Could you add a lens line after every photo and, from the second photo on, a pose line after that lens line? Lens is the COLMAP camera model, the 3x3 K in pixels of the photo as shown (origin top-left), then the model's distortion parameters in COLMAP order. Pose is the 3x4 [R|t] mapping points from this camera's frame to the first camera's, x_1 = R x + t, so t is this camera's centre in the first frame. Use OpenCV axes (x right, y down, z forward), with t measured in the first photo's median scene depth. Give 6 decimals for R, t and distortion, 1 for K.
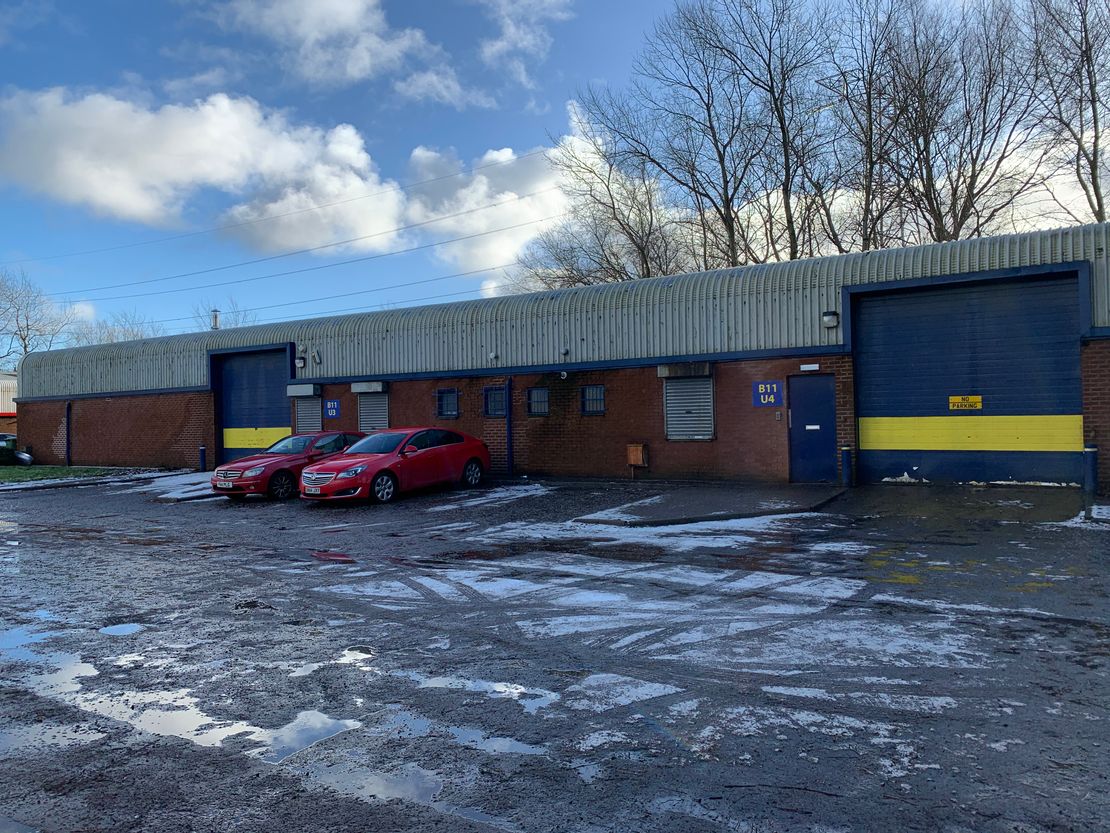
lens RADIAL K [[840.1, 0, 555.0], [0, 840.1, 416.5], [0, 0, 1]] dist [-0.004725, -0.002596]
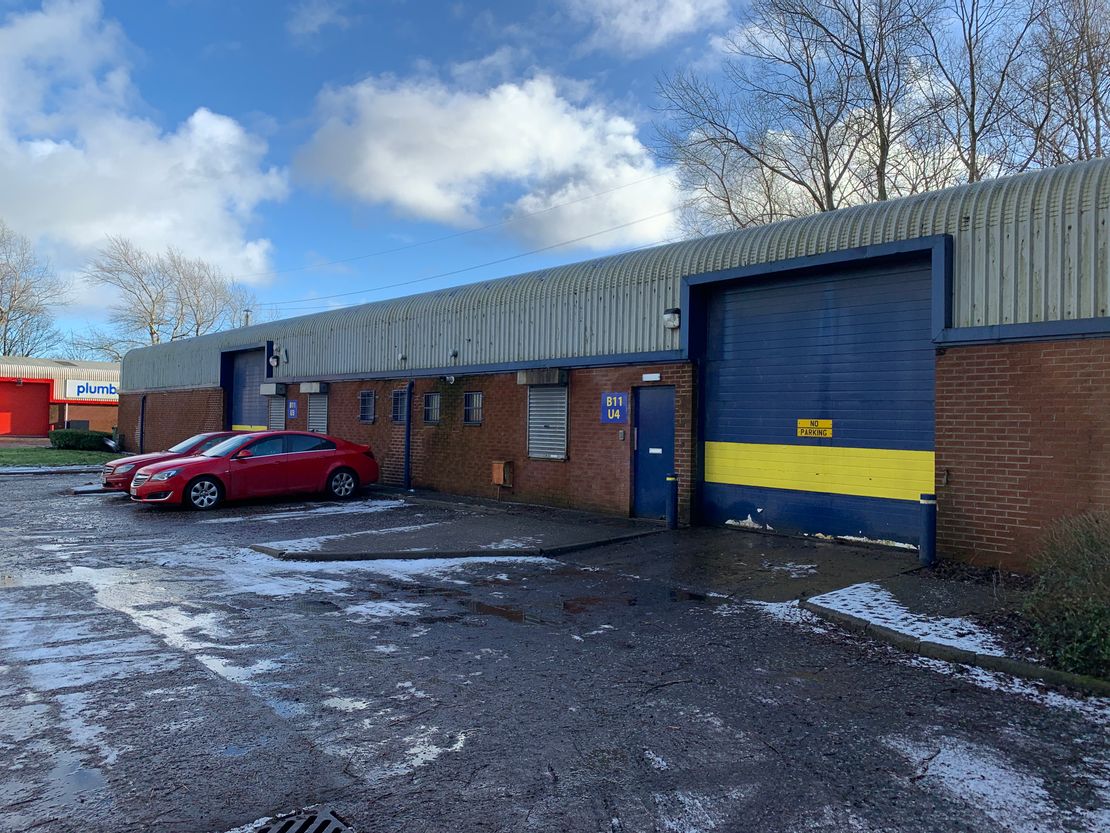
lens RADIAL K [[895.0, 0, 555.2], [0, 895.0, 400.4], [0, 0, 1]] dist [0.047068, -0.001436]
pose [[0.946766, 0.028064, -0.320698, 0.468674], [-0.034090, 0.999332, -0.013189, -0.020309], [0.320114, 0.023420, 0.947090, 0.140190]]
